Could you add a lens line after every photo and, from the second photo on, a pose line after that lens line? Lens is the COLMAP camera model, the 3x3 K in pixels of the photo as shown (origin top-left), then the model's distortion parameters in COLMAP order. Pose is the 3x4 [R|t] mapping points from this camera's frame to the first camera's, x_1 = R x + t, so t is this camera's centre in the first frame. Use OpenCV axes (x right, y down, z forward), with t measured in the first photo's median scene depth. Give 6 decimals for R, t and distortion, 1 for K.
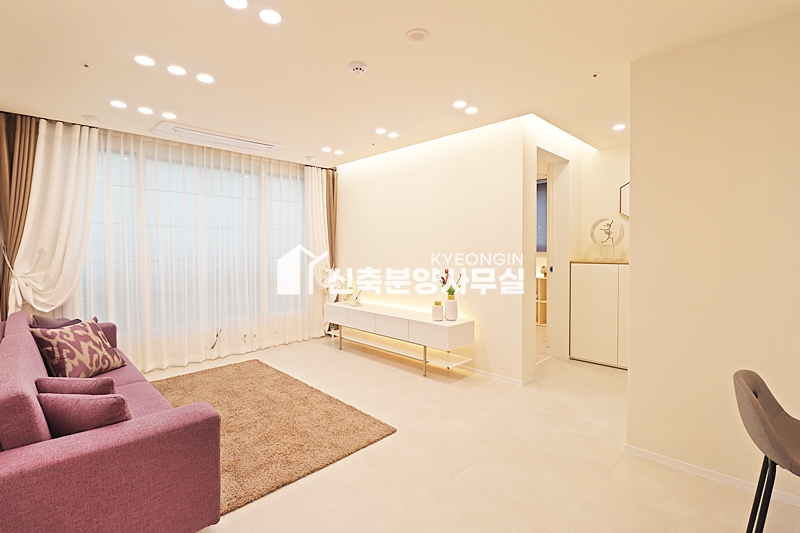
lens RADIAL K [[371.4, 0, 396.2], [0, 371.4, 258.7], [0, 0, 1]] dist [-0.002686, -0.008839]
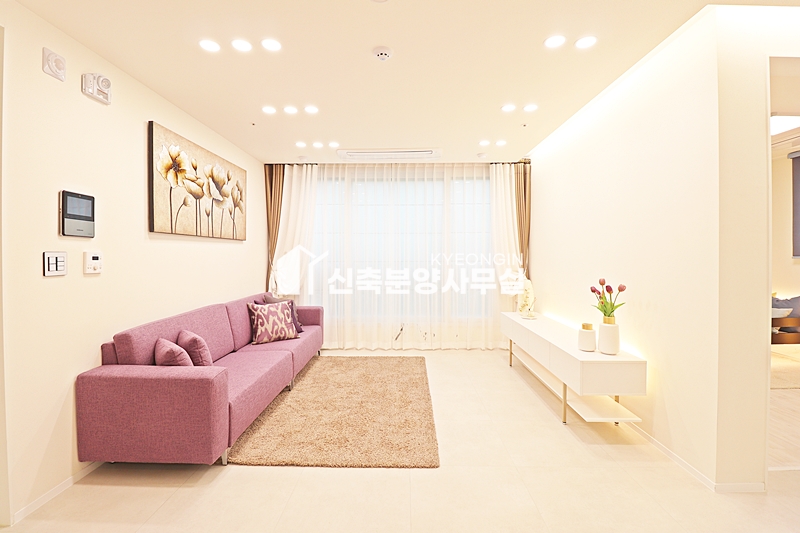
lens RADIAL K [[371.4, 0, 396.2], [0, 371.4, 258.7], [0, 0, 1]] dist [-0.002686, -0.008839]
pose [[0.693119, 0.007807, -0.720781, 0.373832], [-0.019738, 0.999772, -0.008152, 0.004197], [0.720553, 0.019878, 0.693115, 0.245505]]
